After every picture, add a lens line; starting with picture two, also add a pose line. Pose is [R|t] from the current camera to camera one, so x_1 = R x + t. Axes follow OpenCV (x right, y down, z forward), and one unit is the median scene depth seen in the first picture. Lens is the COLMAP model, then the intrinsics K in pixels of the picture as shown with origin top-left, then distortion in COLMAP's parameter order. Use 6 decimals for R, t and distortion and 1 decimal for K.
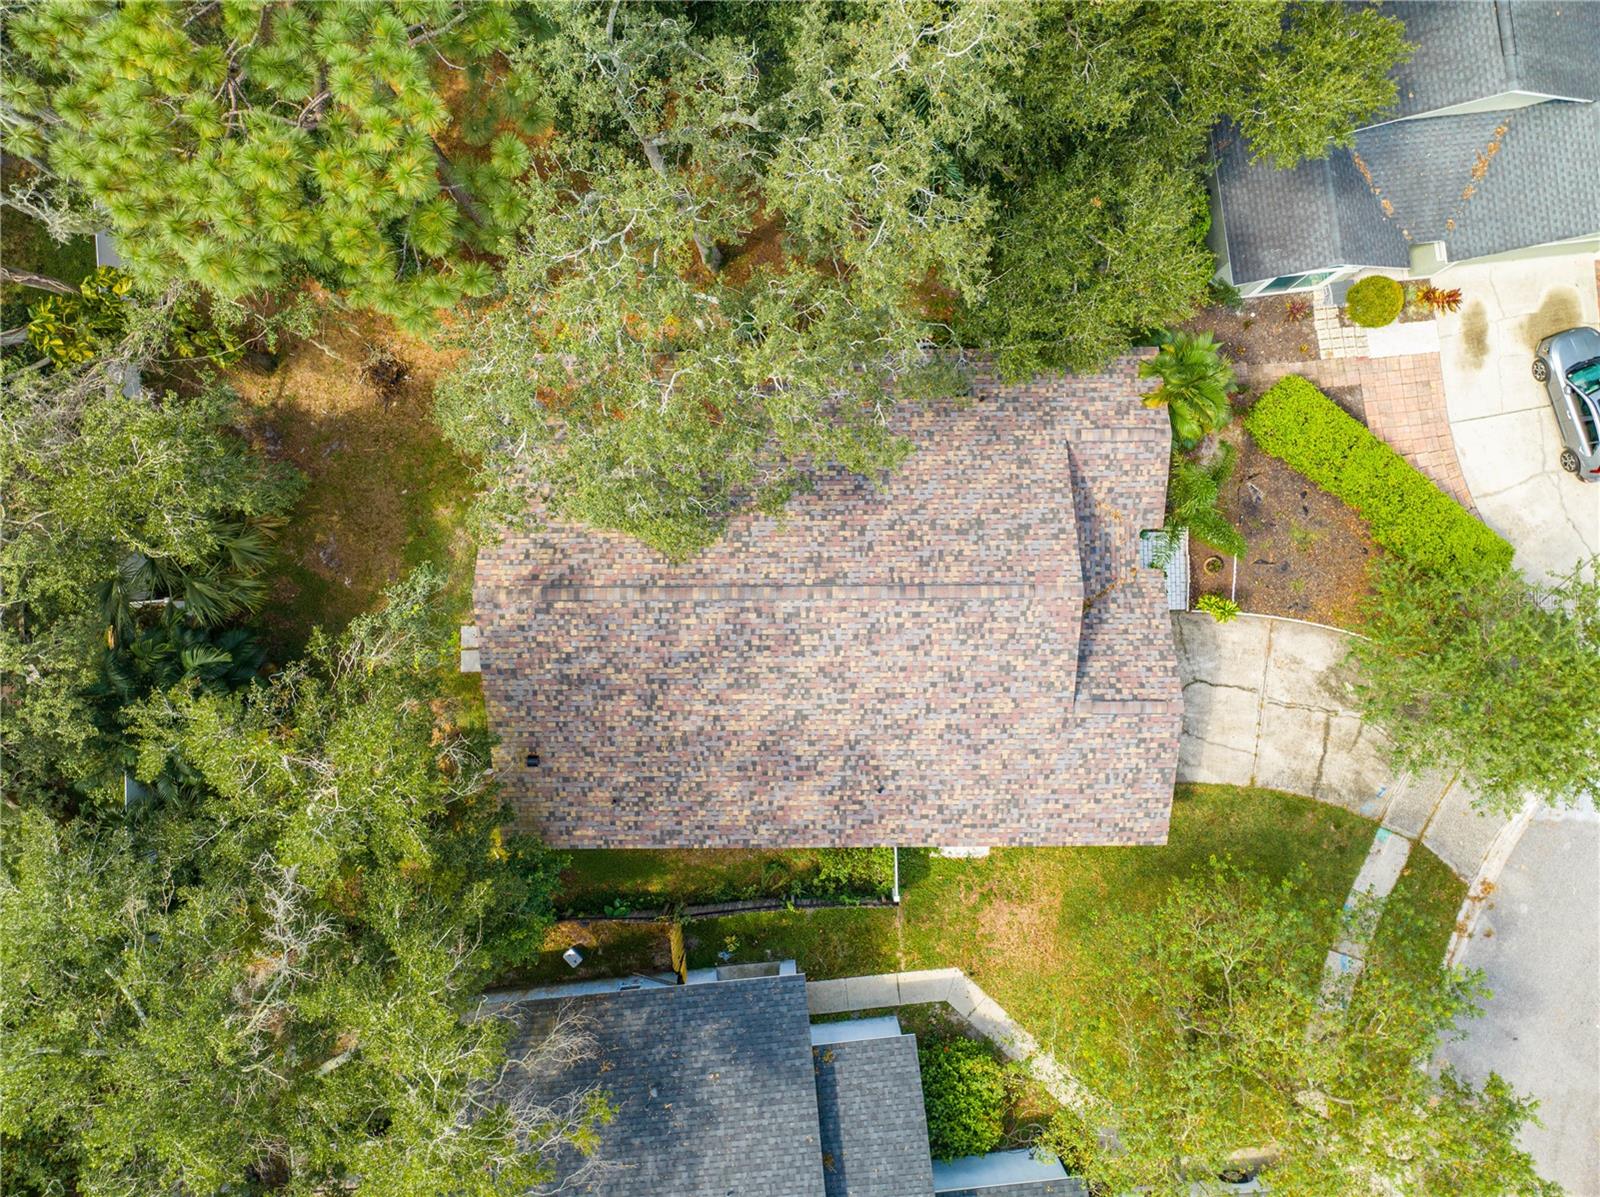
lens RADIAL K [[1128.1, 0, 800.0], [0, 1128.1, 598.5], [0, 0, 1]] dist [-0.051442, 0.019607]
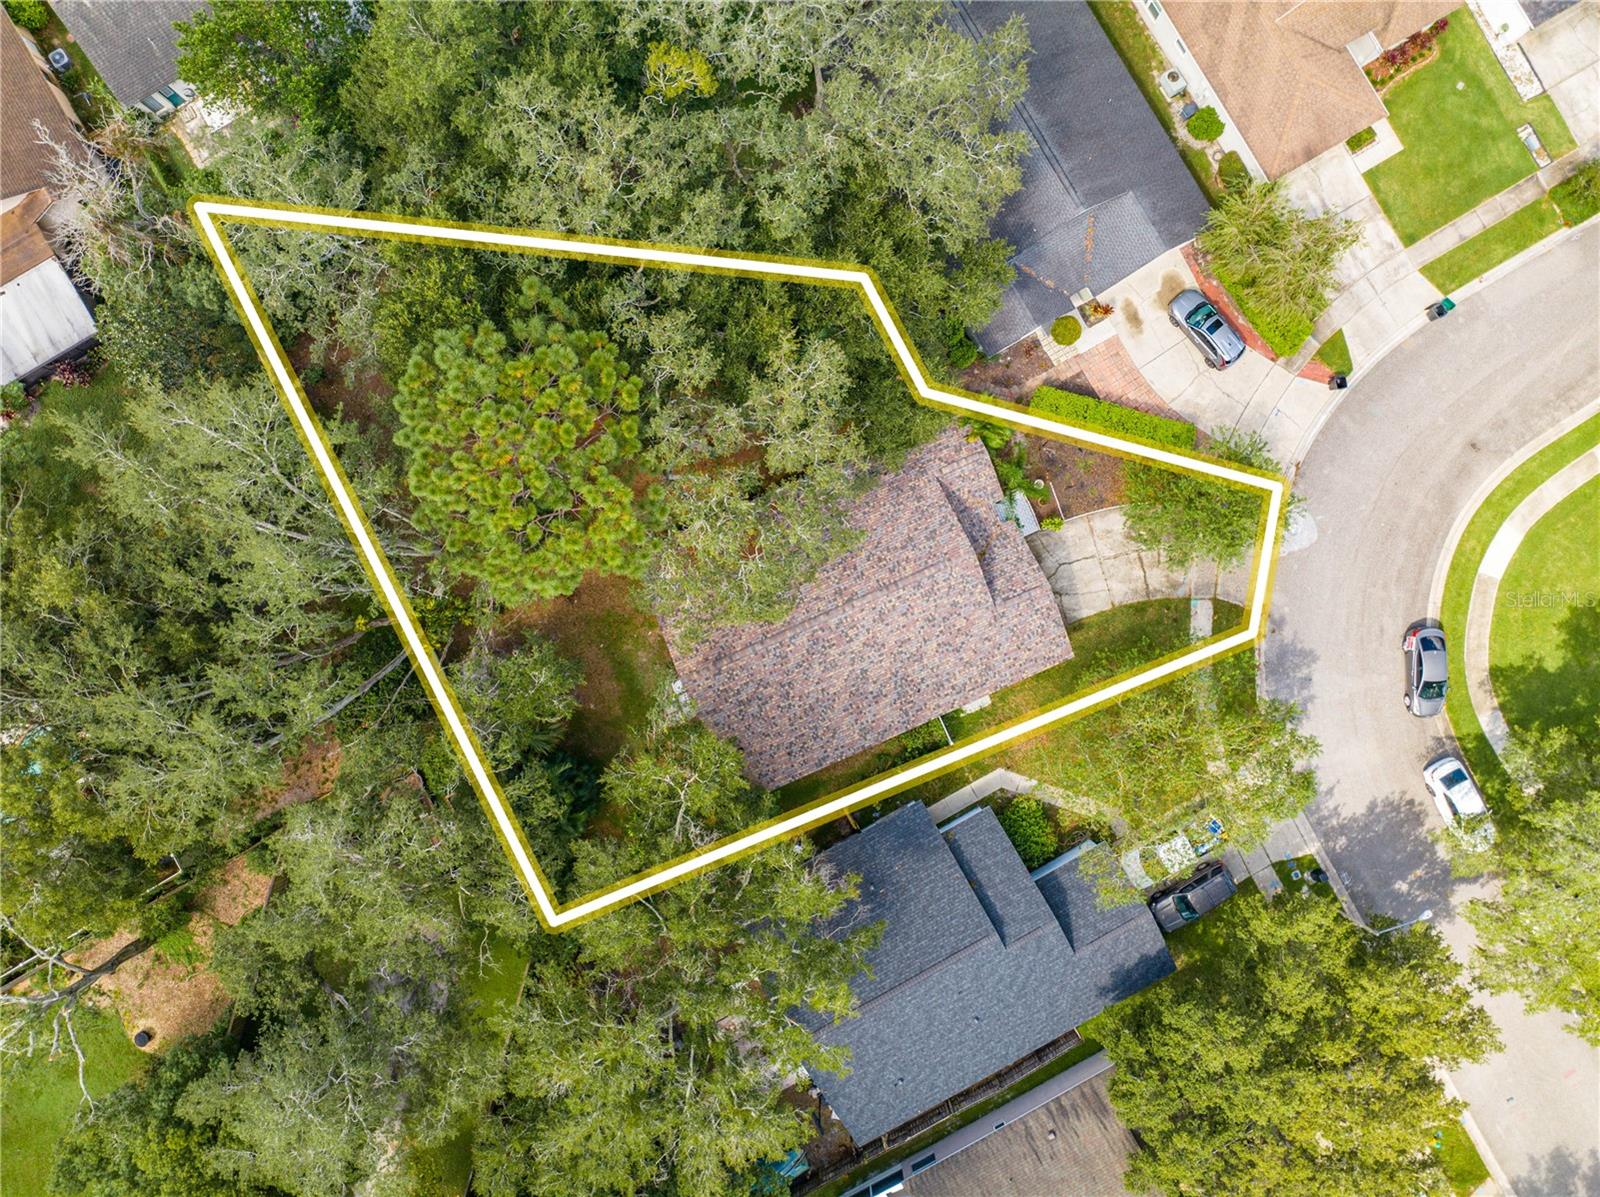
lens RADIAL K [[1127.9, 0, 800.0], [0, 1127.9, 598.5], [0, 0, 1]] dist [-0.039505, -0.001952]
pose [[0.917658, -0.397356, 0.003398, -0.049096], [0.397279, 0.917597, 0.013630, -0.065665], [-0.008534, -0.011158, 0.999901, -0.775012]]
